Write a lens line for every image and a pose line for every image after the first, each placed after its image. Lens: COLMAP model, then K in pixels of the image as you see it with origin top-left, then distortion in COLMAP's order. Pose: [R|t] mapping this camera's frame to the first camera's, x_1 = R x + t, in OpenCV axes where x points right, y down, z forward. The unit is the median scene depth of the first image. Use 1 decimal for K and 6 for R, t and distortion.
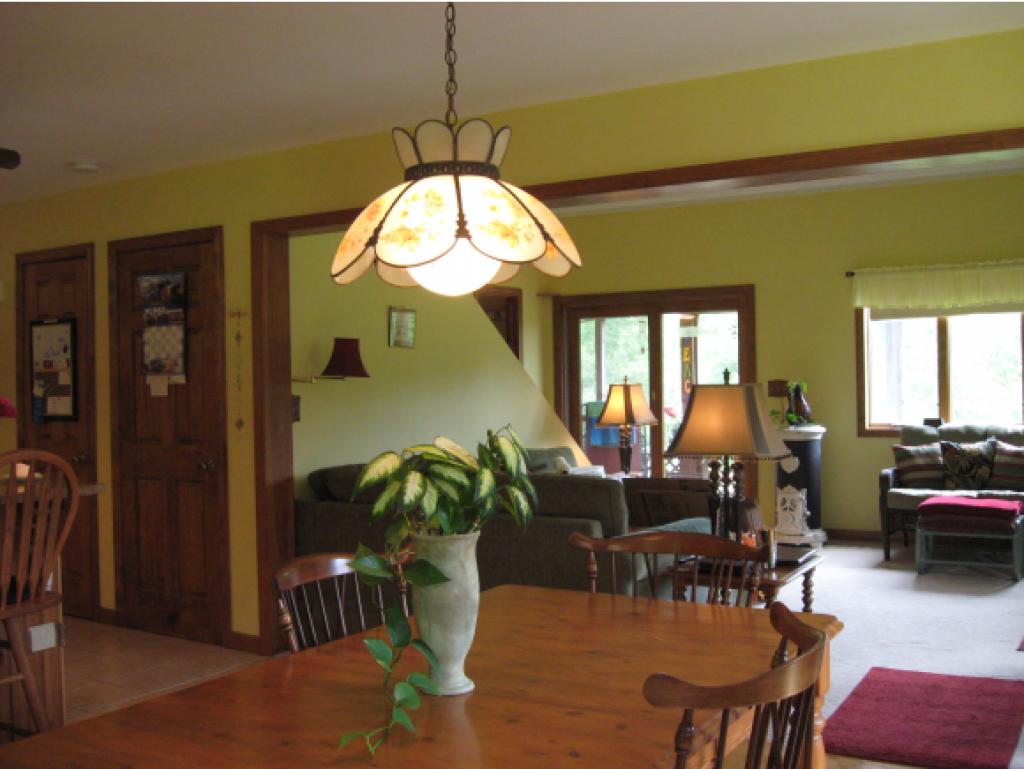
lens RADIAL K [[1074.6, 0, 503.4], [0, 1074.6, 382.5], [0, 0, 1]] dist [-0.104961, 0.000000]
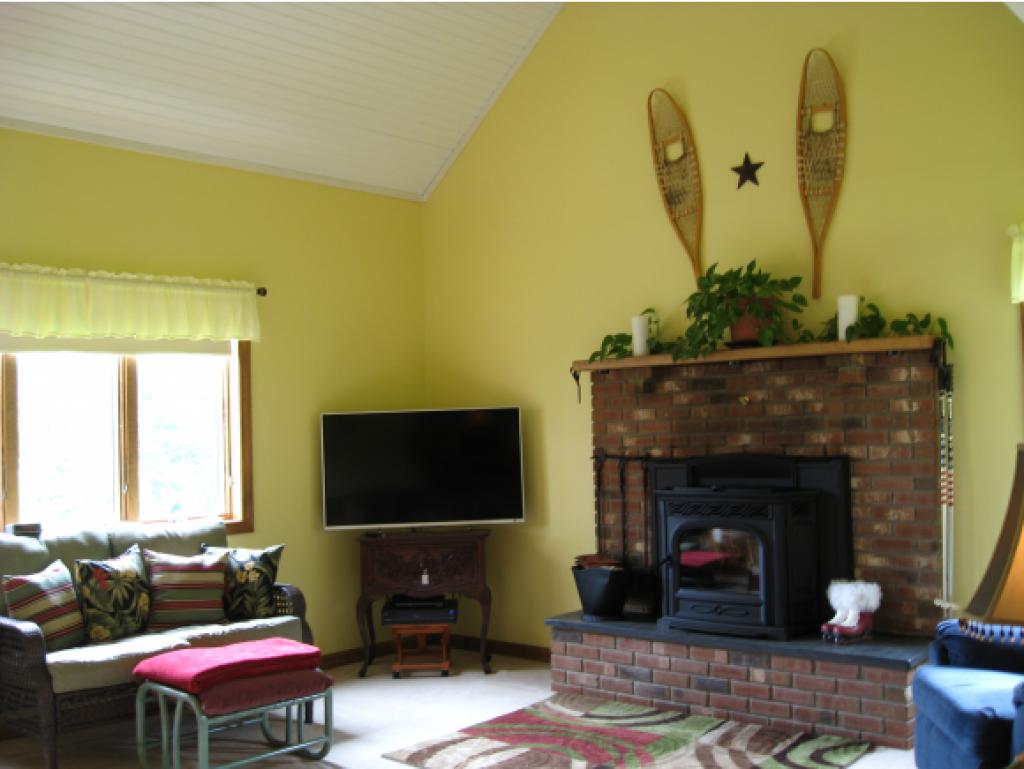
lens RADIAL K [[1074.6, 0, 512.4], [0, 1074.6, 382.5], [0, 0, 1]] dist [-0.104961, 0.000000]
pose [[0.161443, 0.056732, 0.985250, -0.133551], [0.027708, 0.997692, -0.061989, -0.000675], [-0.986493, 0.037307, 0.159498, 0.667132]]
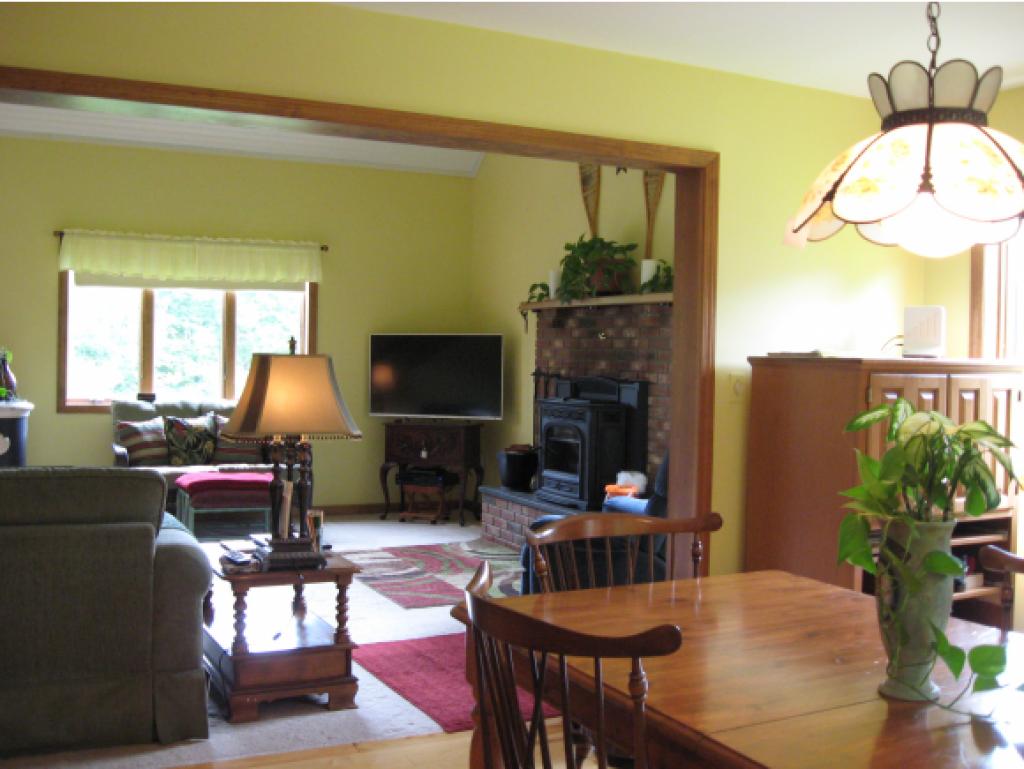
lens RADIAL K [[1074.6, 0, 509.2], [0, 1074.6, 381.5], [0, 0, 1]] dist [-0.104961, 0.000000]
pose [[0.522173, 0.009167, 0.852791, -0.258744], [-0.028597, 0.999568, 0.006766, 0.007467], [-0.852360, -0.027920, 0.522209, 0.220711]]
